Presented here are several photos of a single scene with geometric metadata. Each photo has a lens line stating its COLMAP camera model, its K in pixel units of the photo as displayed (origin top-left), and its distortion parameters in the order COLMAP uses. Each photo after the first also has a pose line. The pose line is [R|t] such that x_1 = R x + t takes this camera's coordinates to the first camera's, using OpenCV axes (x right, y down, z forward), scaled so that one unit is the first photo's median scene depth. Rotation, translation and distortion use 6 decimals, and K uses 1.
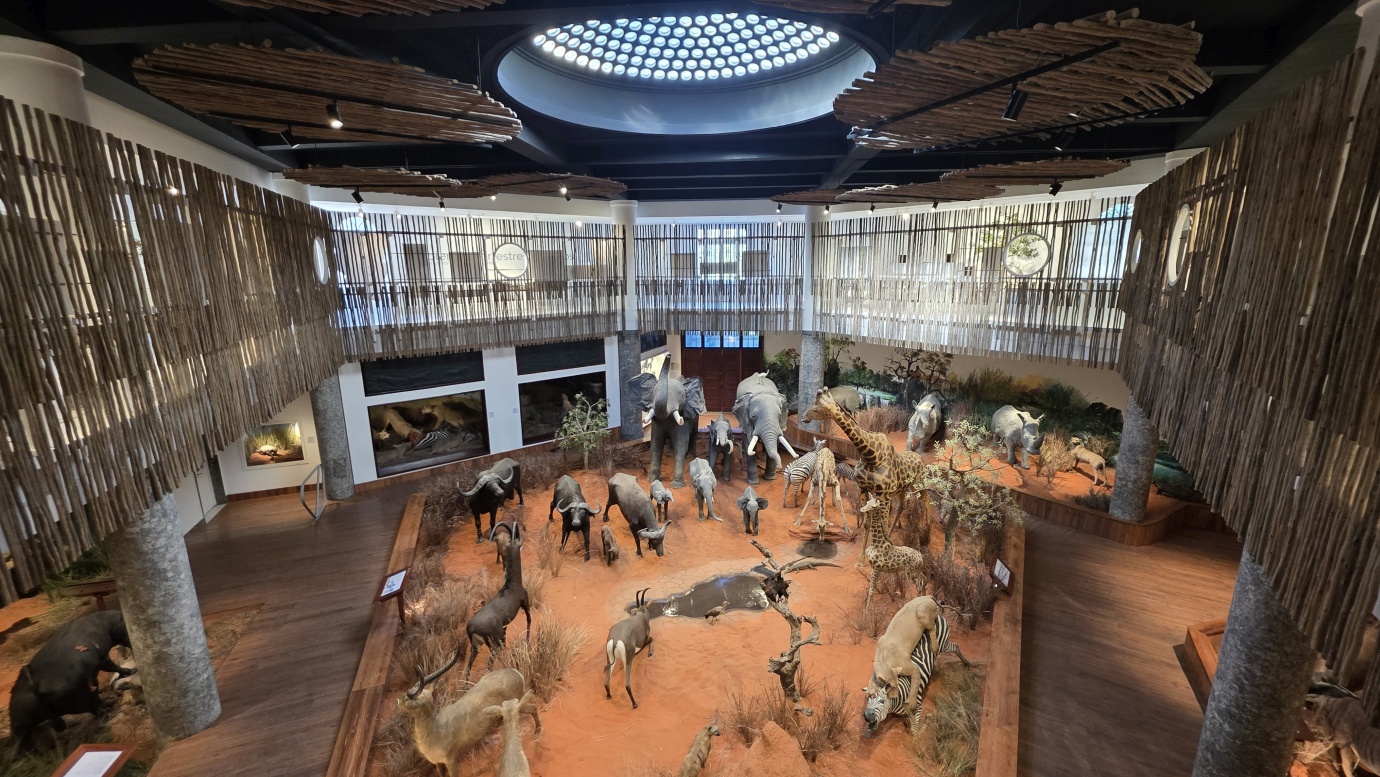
lens RADIAL K [[541.4, 0, 689.4], [0, 541.4, 388.0], [0, 0, 1]] dist [0.001908, -0.000088]
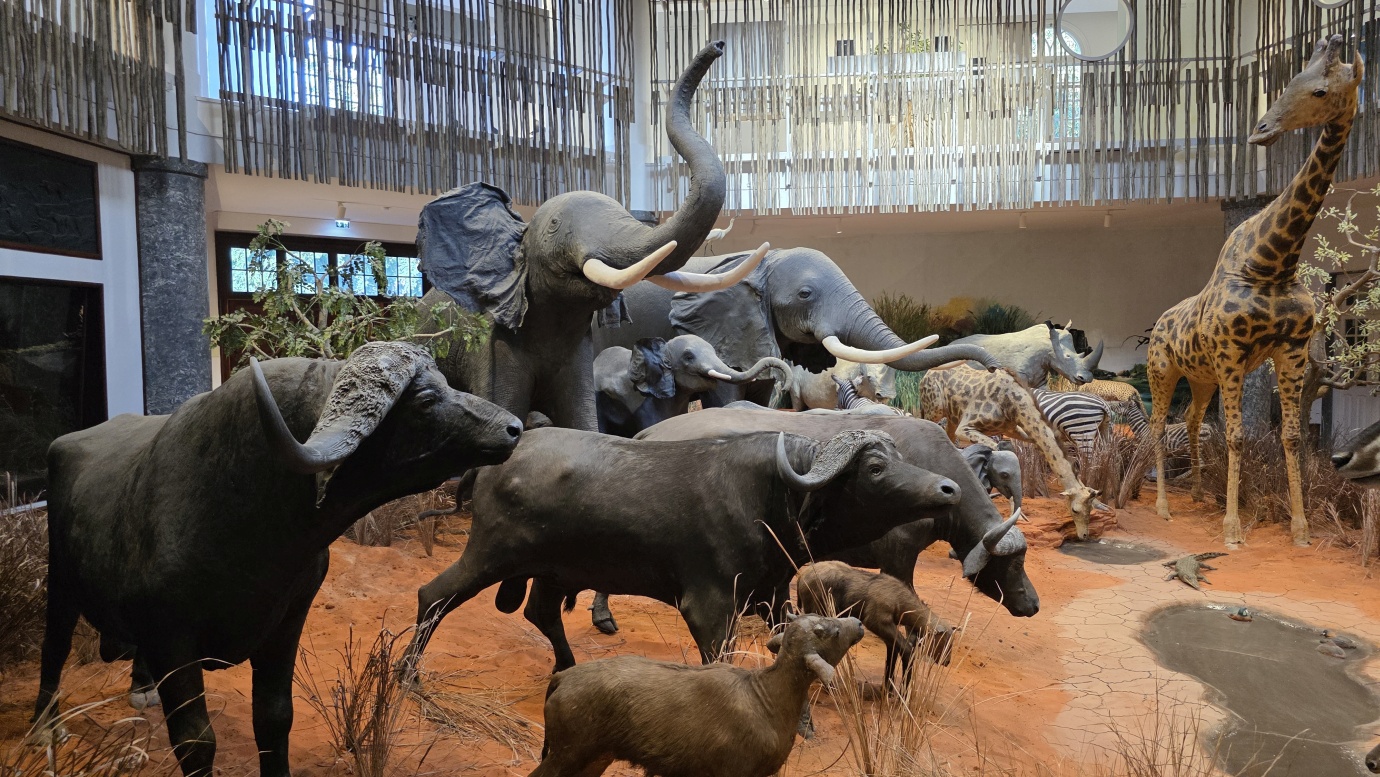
lens RADIAL K [[926.9, 0, 691.9], [0, 926.9, 390.1], [0, 0, 1]] dist [0.020989, -0.006864]
pose [[0.698711, -0.034961, 0.714549, -0.417736], [0.157726, 0.981756, -0.106196, 0.180411], [-0.697800, 0.186903, 0.691478, 0.630774]]
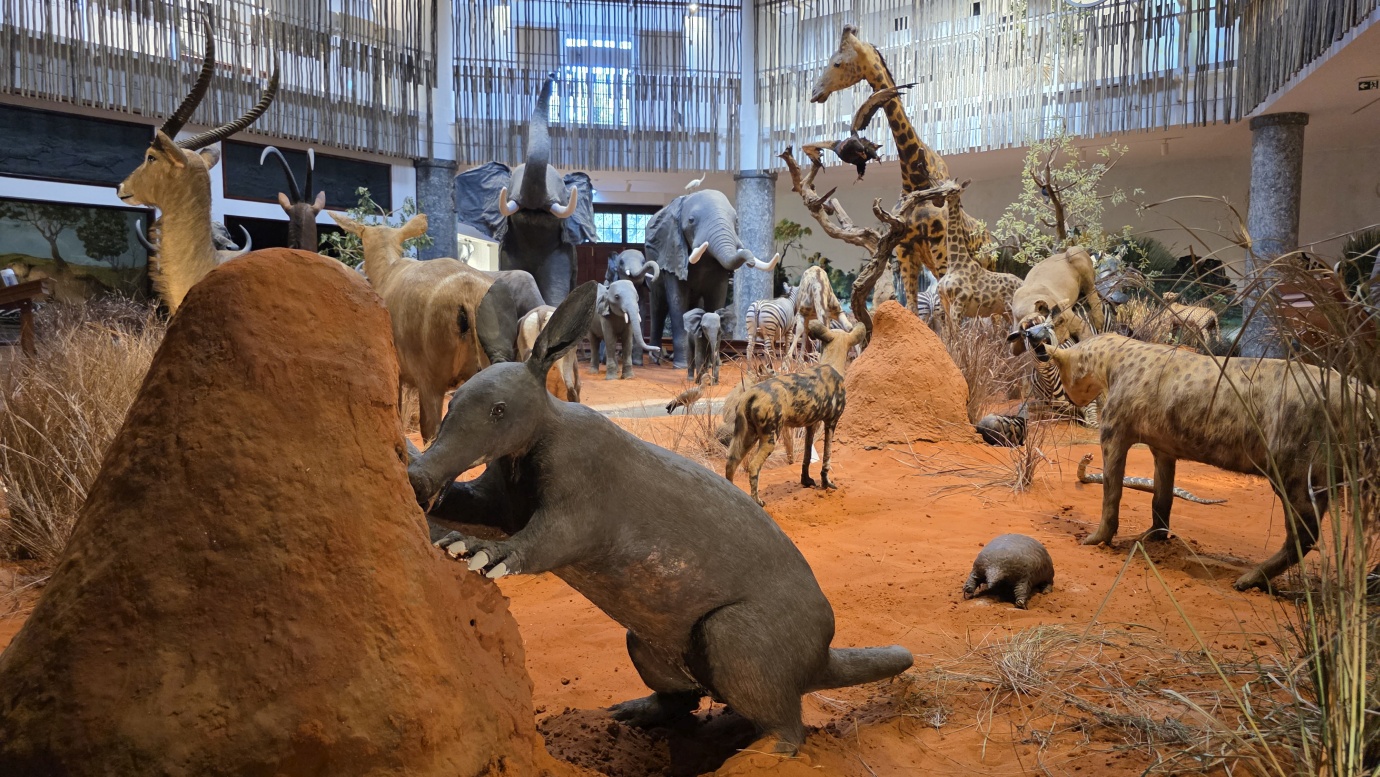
lens RADIAL K [[926.9, 0, 689.0], [0, 926.9, 383.7], [0, 0, 1]] dist [0.020989, -0.006864]
pose [[0.973314, 0.000412, 0.229478, -0.112292], [0.031926, 0.990030, -0.137192, 0.367488], [-0.227247, 0.140857, 0.963596, 0.079269]]
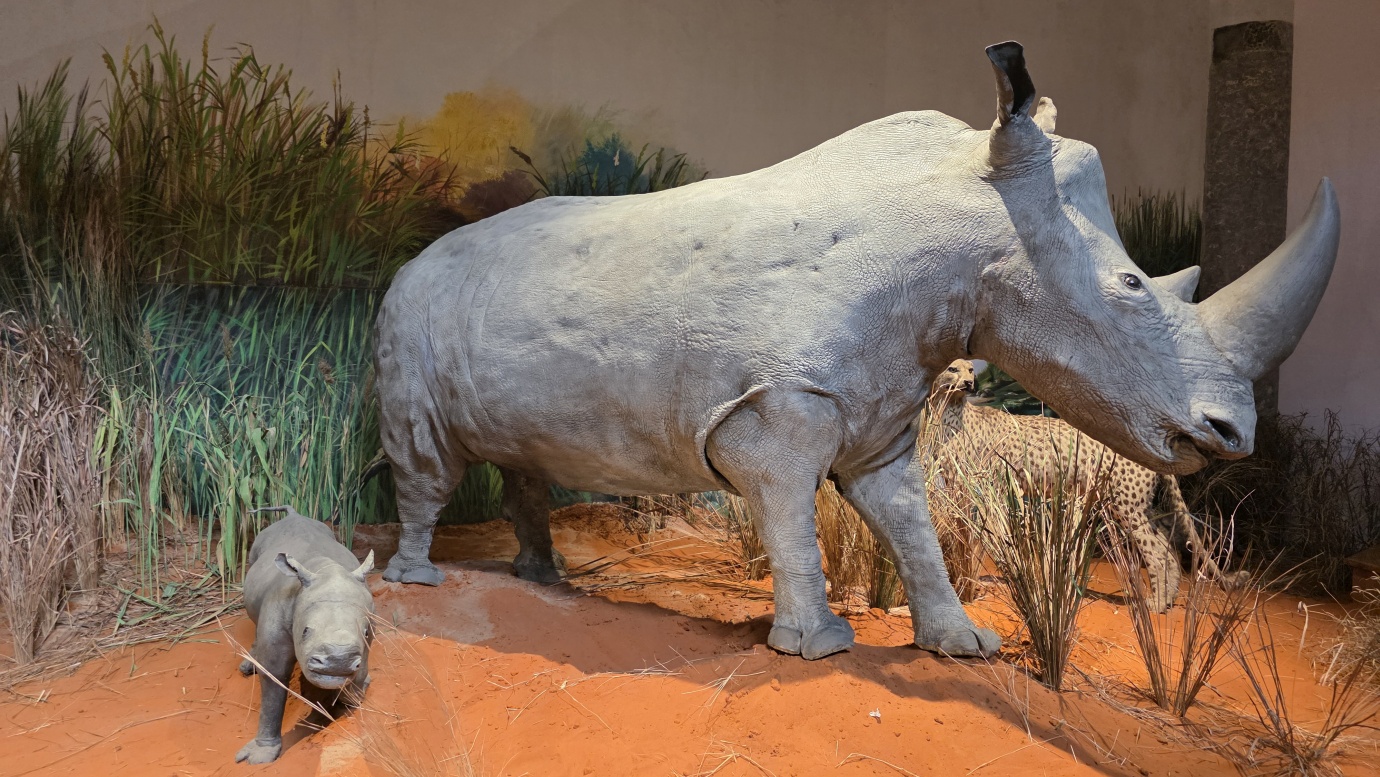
lens RADIAL K [[926.9, 0, 694.8], [0, 926.9, 389.7], [0, 0, 1]] dist [0.020989, -0.006864]
pose [[0.302889, -0.033542, 0.952435, 0.487311], [0.187600, 0.981925, -0.025079, 0.102972], [-0.934379, 0.186273, 0.303707, 1.095046]]
